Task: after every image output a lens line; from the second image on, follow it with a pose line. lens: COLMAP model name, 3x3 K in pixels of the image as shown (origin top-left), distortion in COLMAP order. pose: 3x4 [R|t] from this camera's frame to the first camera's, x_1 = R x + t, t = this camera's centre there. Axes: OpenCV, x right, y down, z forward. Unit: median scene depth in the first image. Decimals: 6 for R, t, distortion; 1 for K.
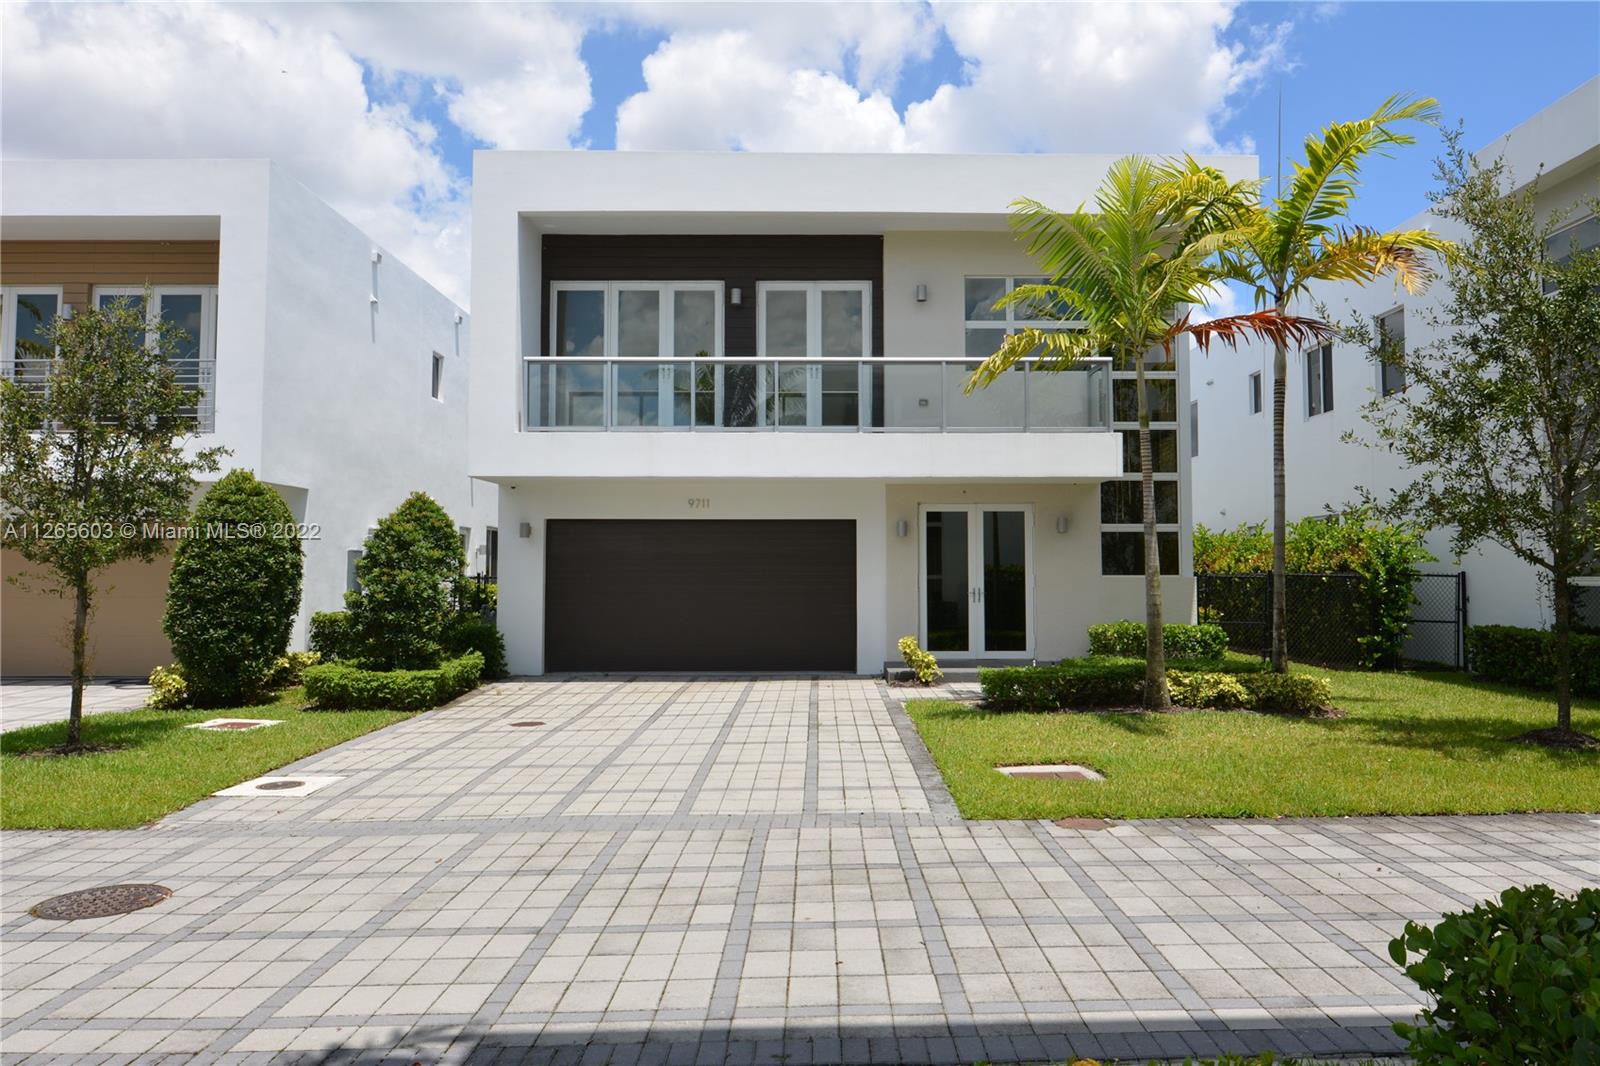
lens RADIAL K [[1053.2, 0, 810.2], [0, 1053.2, 531.4], [0, 0, 1]] dist [-0.011511, -0.002312]
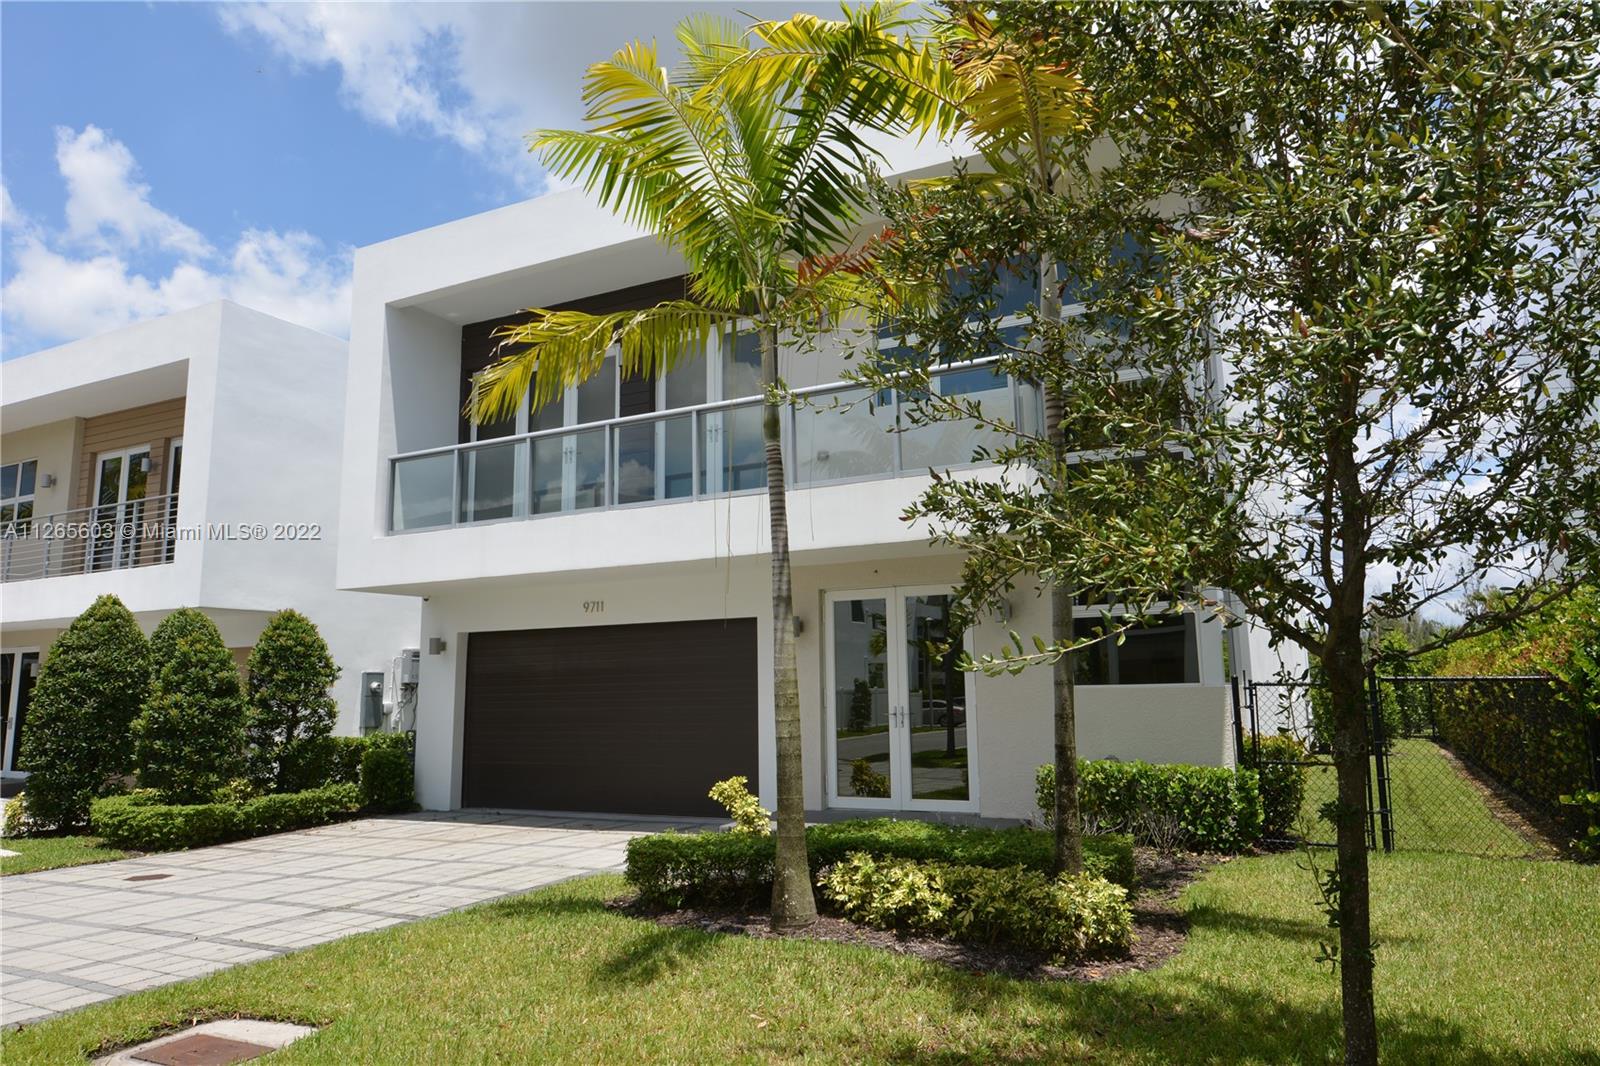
lens RADIAL K [[1053.2, 0, 810.2], [0, 1053.2, 531.4], [0, 0, 1]] dist [-0.011511, -0.002312]
pose [[0.888180, -0.083801, -0.451790, 0.440702], [0.033457, 0.992413, -0.118306, 0.018654], [0.458277, 0.089961, 0.884245, 0.350528]]
